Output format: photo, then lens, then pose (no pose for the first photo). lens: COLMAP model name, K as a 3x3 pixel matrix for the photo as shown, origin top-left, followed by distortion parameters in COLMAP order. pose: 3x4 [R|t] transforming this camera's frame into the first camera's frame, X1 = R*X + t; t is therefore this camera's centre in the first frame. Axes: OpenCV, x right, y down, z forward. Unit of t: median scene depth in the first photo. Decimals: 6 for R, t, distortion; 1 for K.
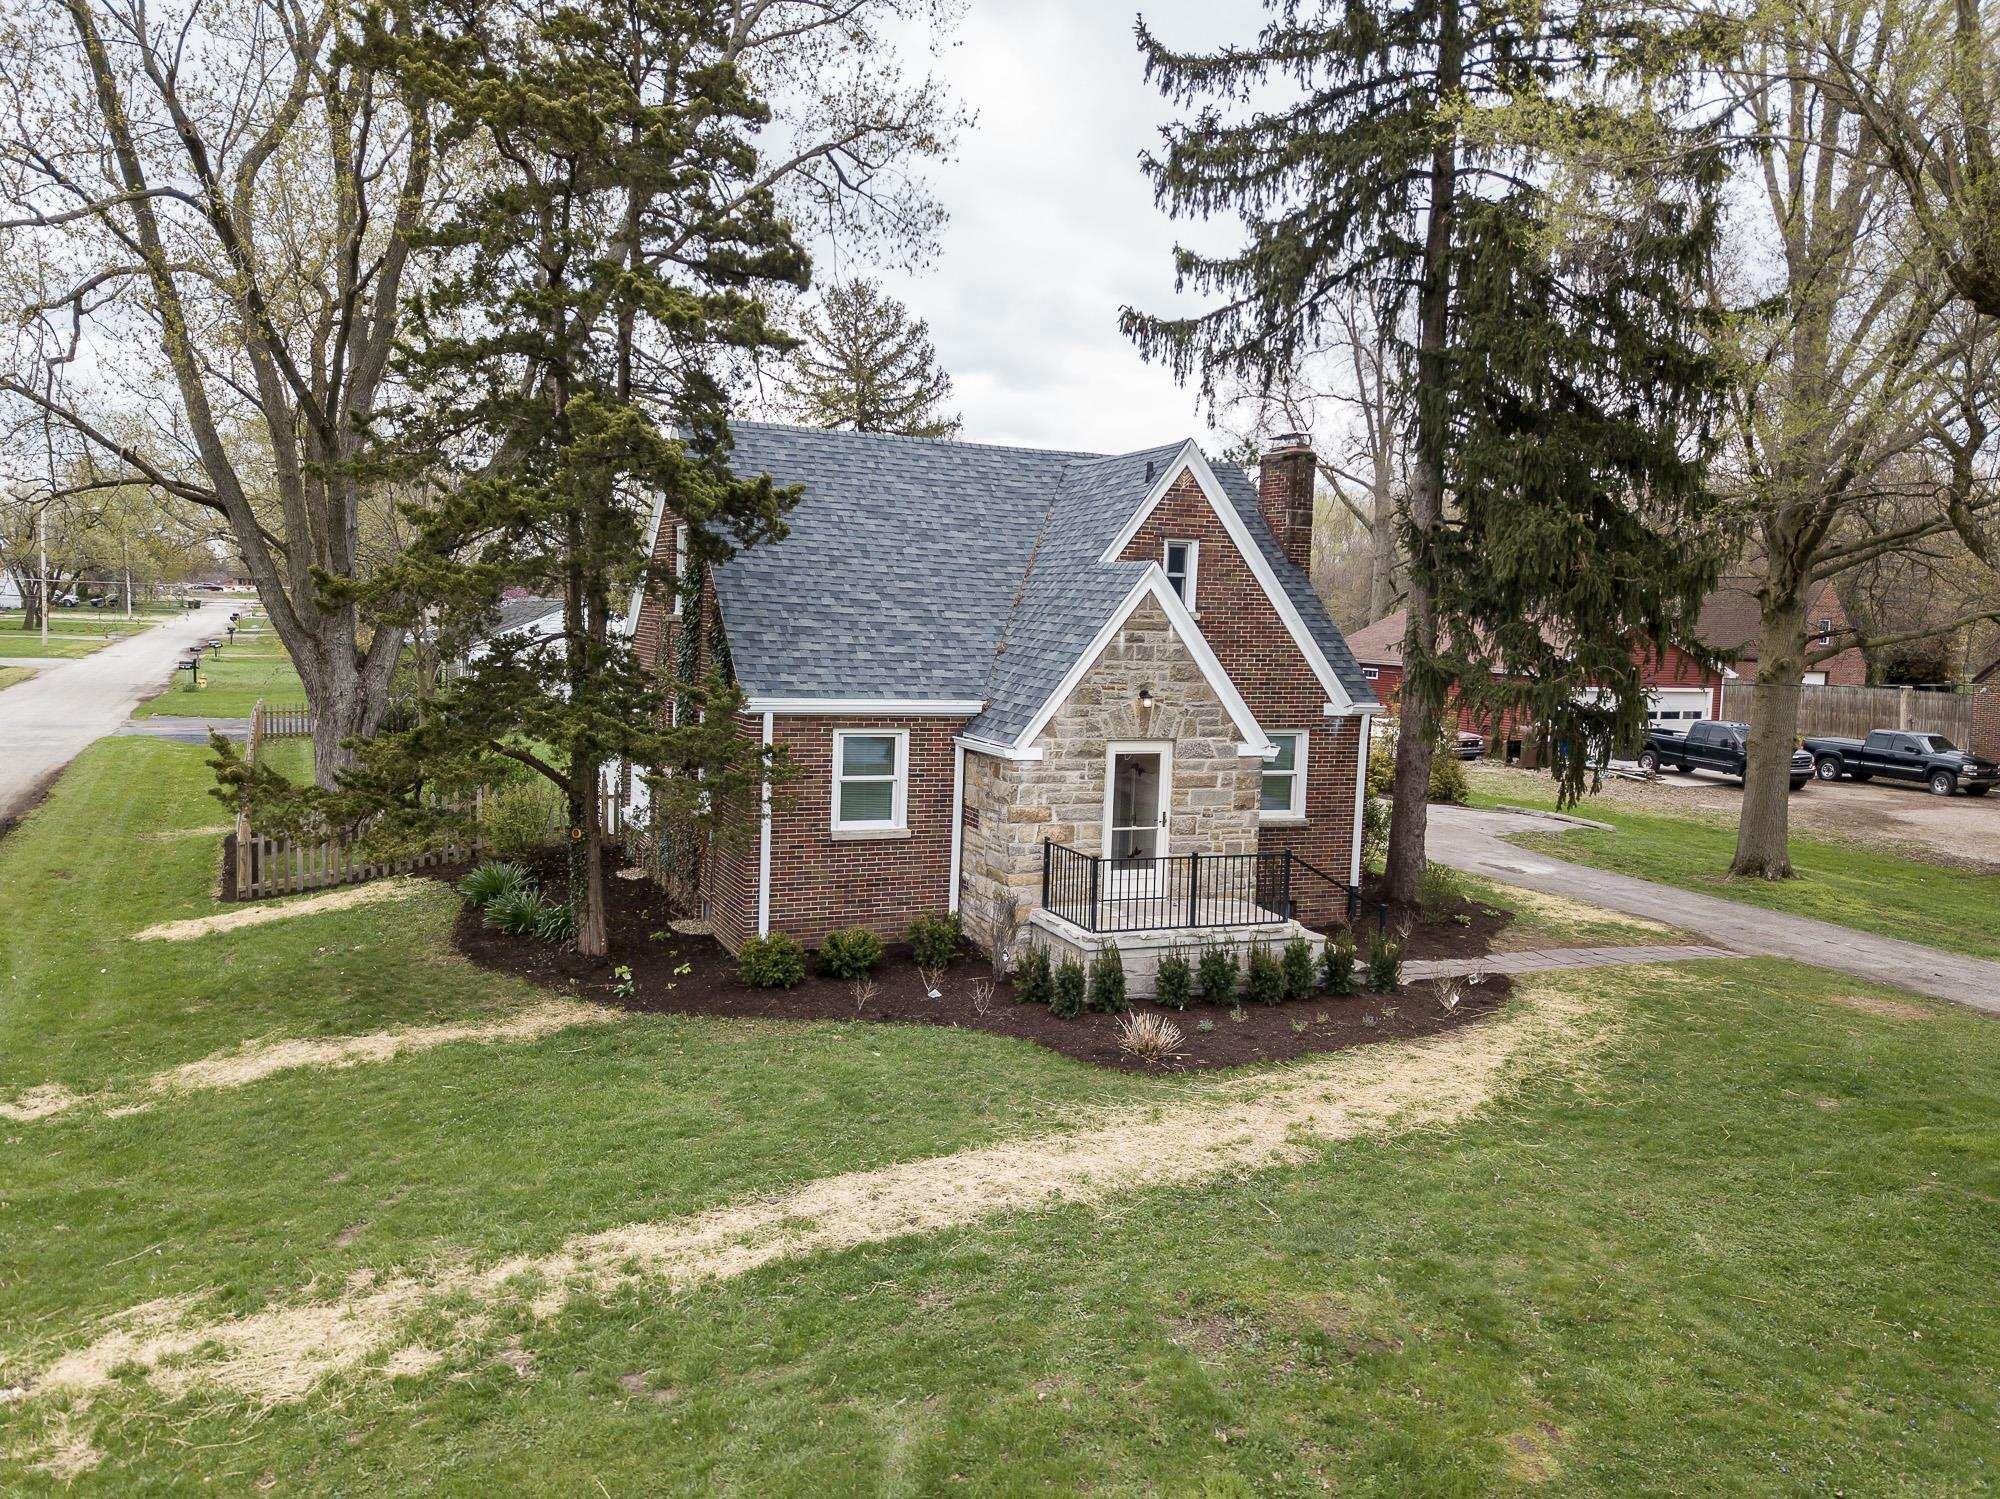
lens RADIAL K [[1534.2, 0, 1000.0], [0, 1534.2, 749.5], [0, 0, 1]] dist [0.002230, 0.058992]
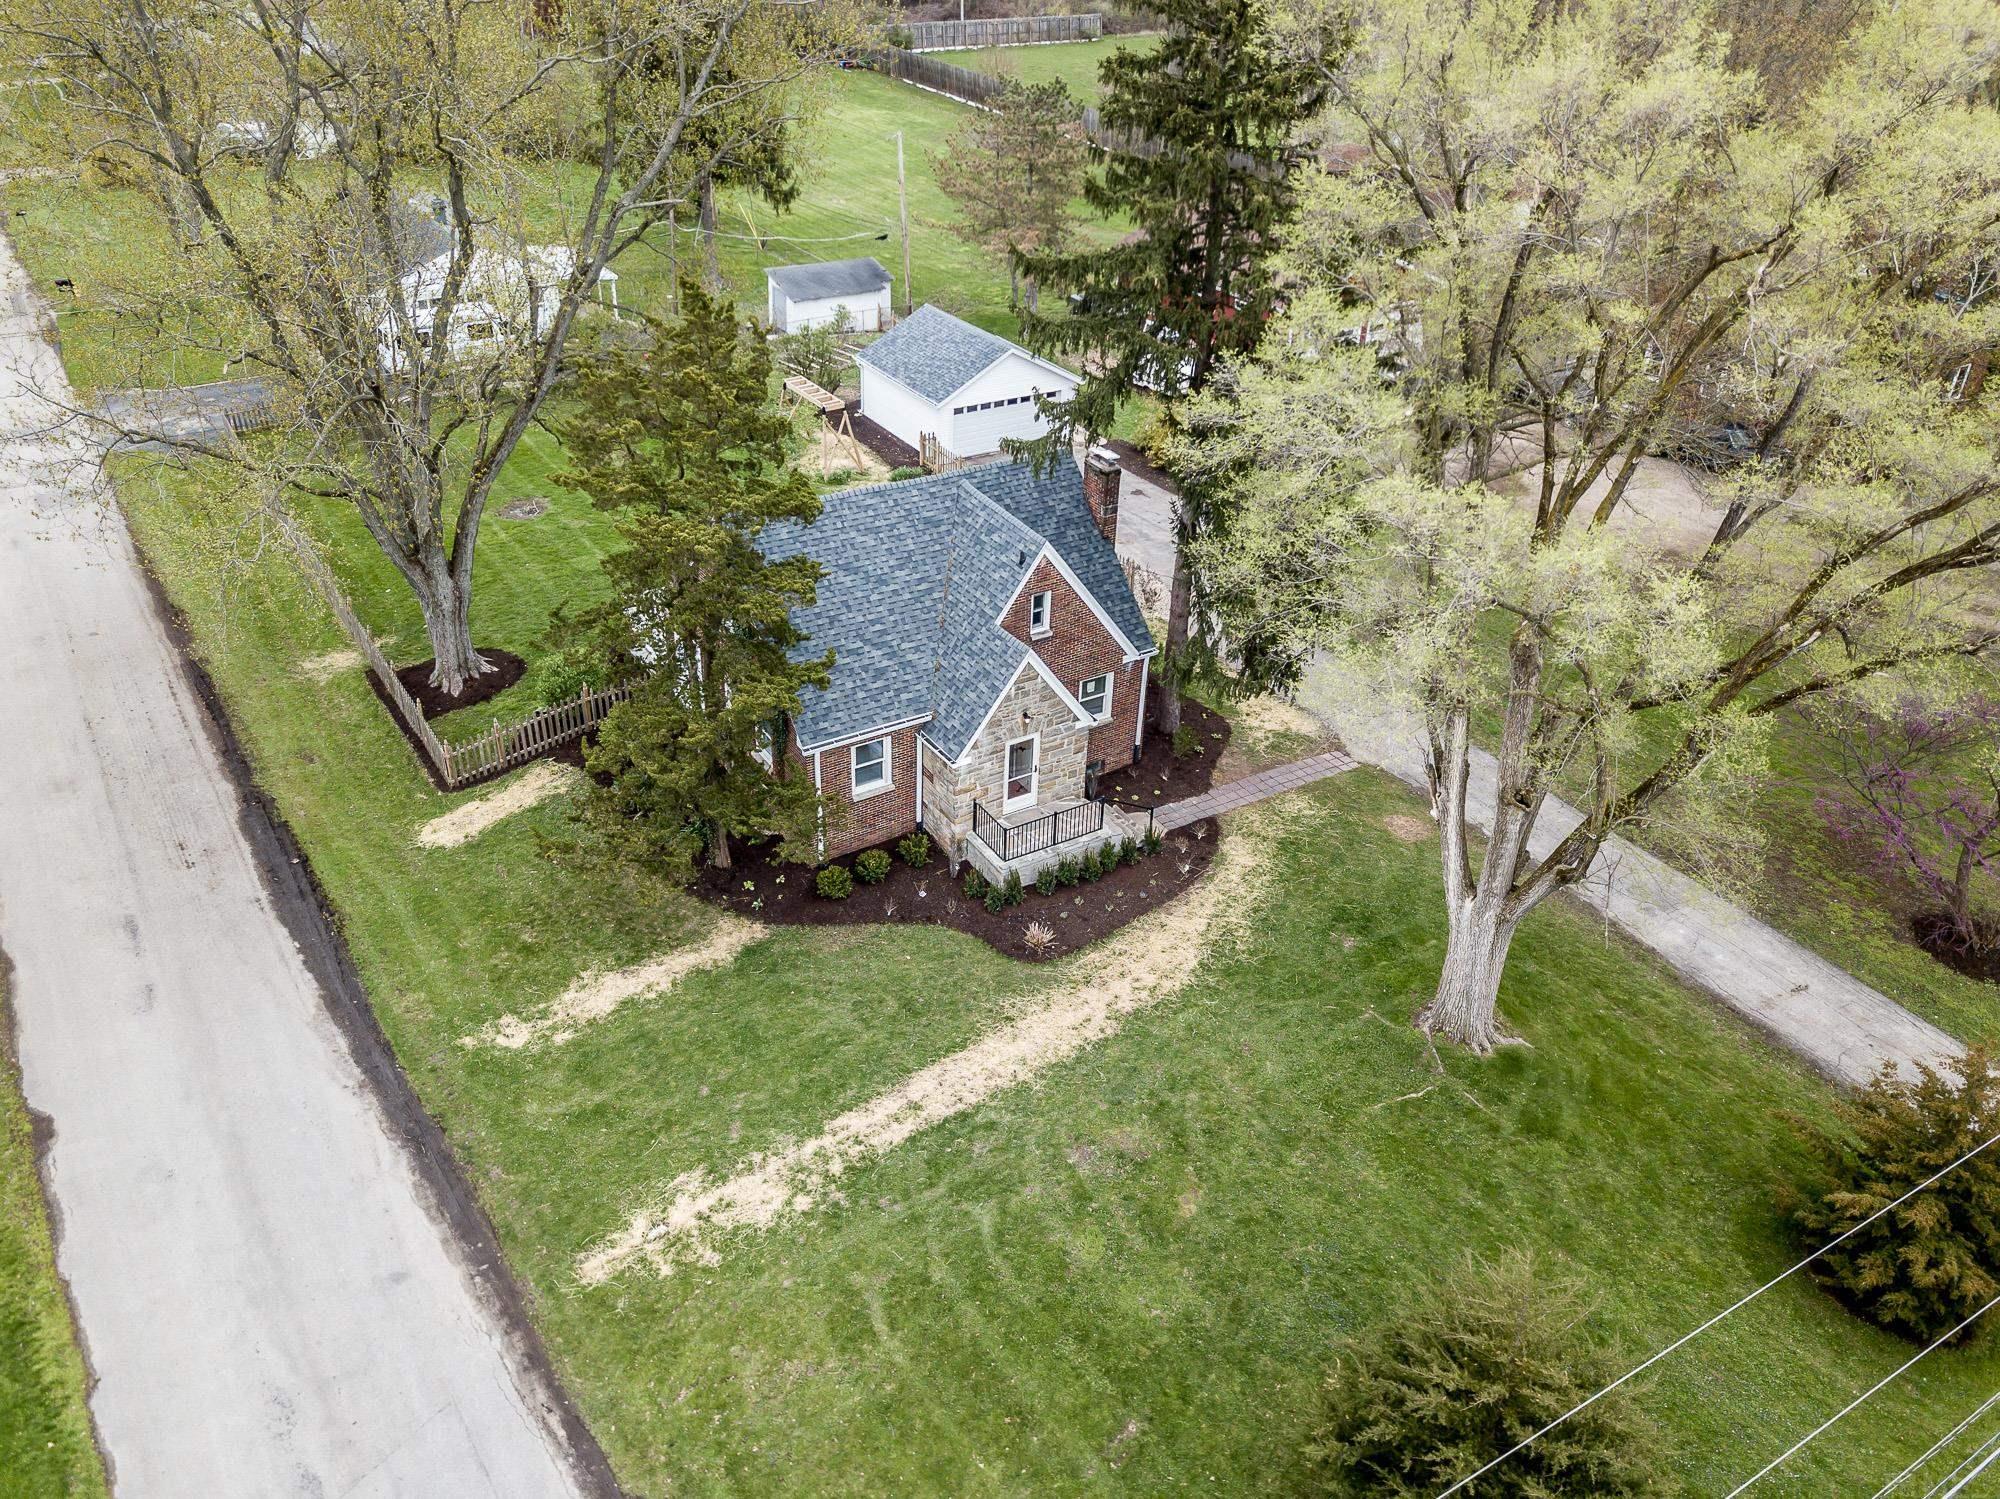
lens RADIAL K [[1535.2, 0, 1000.0], [0, 1535.2, 749.5], [0, 0, 1]] dist [0.031323, -0.000894]
pose [[0.989729, -0.079058, 0.119103, -0.170209], [0.016331, 0.890234, 0.455211, -0.923594], [-0.142017, -0.448590, 0.882382, -0.659971]]
